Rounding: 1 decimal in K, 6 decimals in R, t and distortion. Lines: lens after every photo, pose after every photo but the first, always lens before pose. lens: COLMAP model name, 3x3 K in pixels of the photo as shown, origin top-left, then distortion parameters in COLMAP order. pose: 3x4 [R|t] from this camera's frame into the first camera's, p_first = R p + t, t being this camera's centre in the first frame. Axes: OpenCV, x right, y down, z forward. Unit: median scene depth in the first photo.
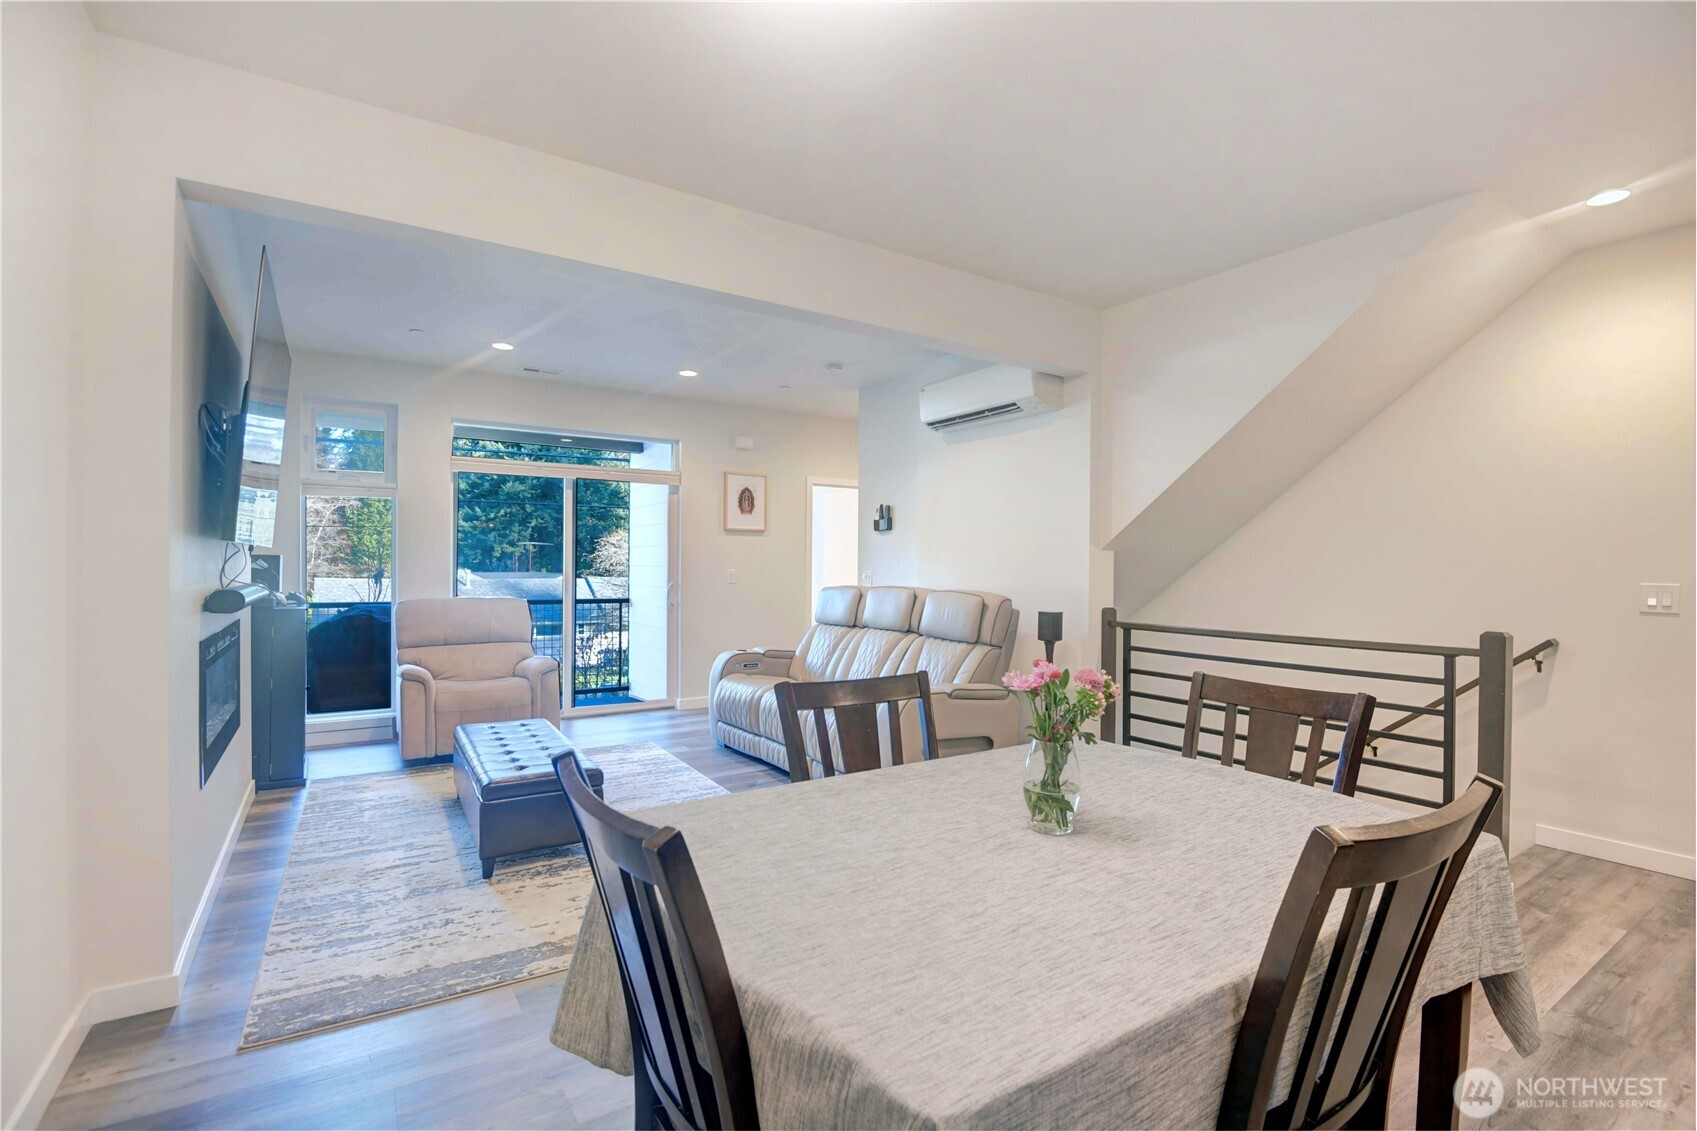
lens RADIAL K [[790.3, 0, 850.5], [0, 790.3, 568.3], [0, 0, 1]] dist [-0.001654, 0.000051]
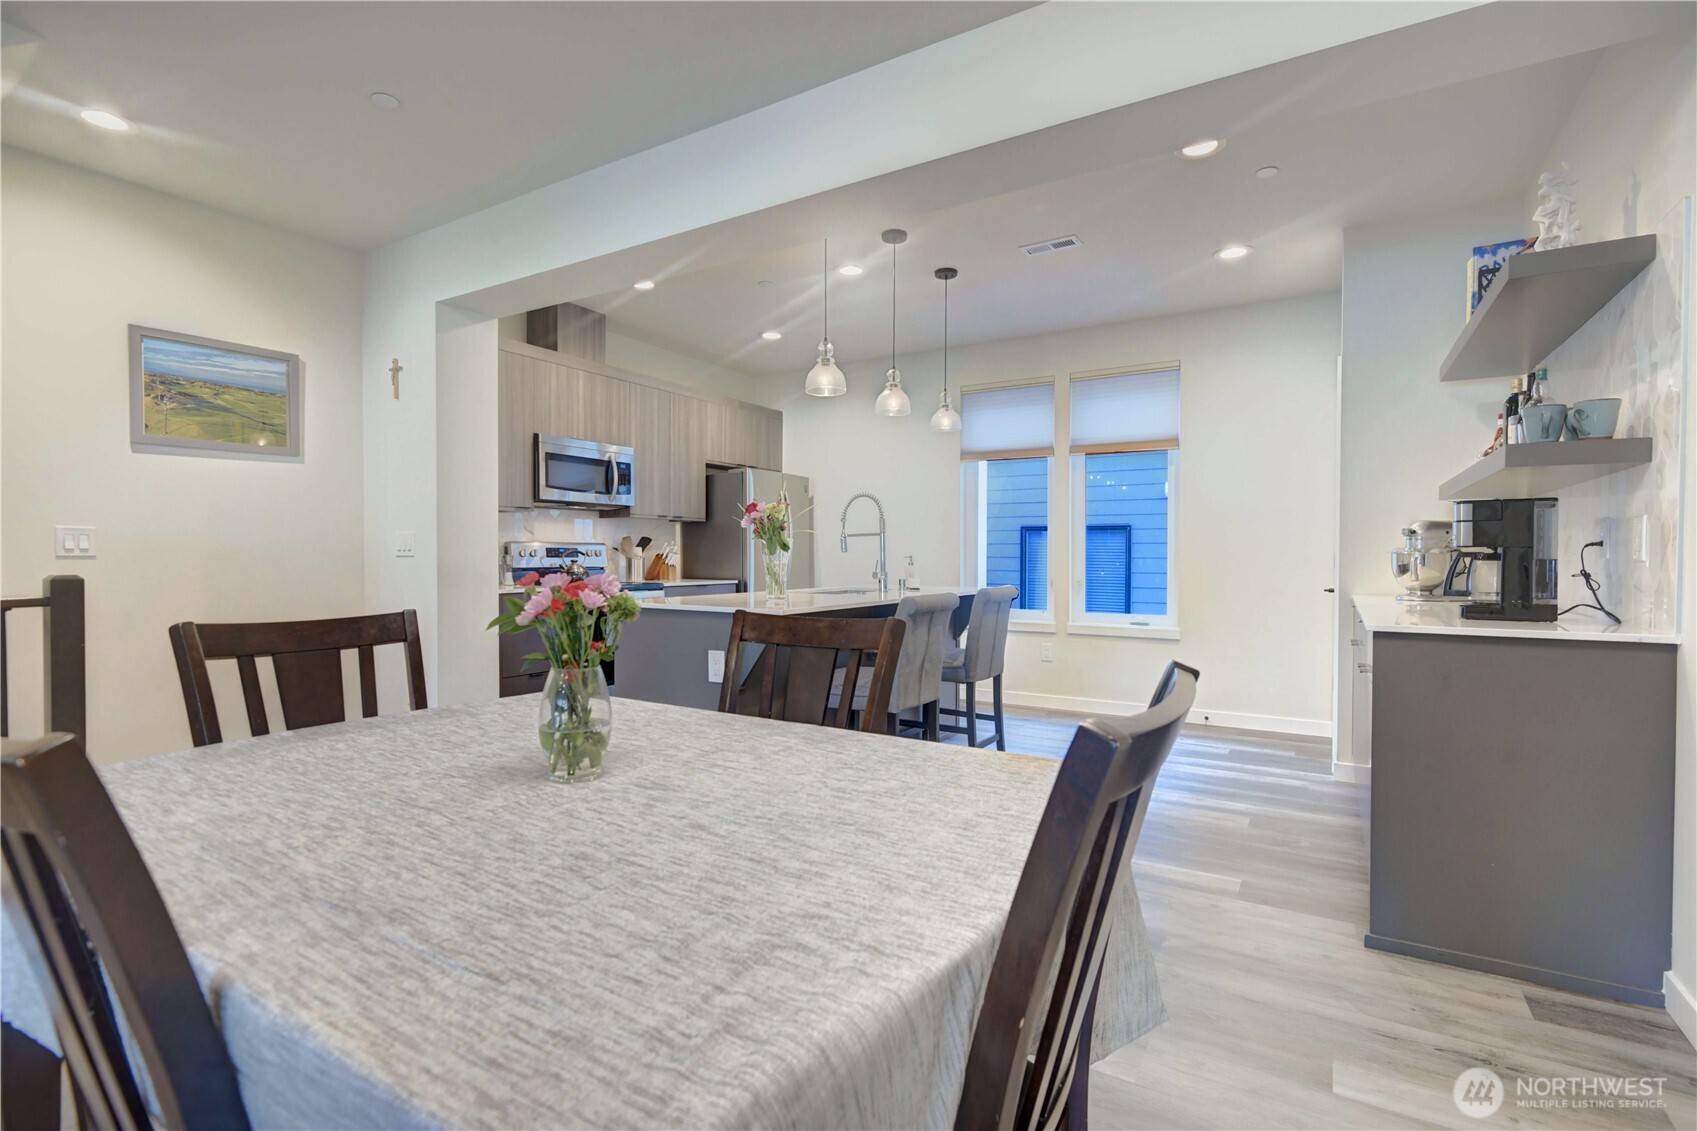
lens RADIAL K [[790.3, 0, 851.6], [0, 790.3, 563.8], [0, 0, 1]] dist [-0.001654, 0.000051]
pose [[-0.436841, -0.018304, 0.899353, -0.645018], [0.000039, 0.999793, 0.020367, 0.098004], [-0.899539, 0.008932, -0.436750, 1.174068]]
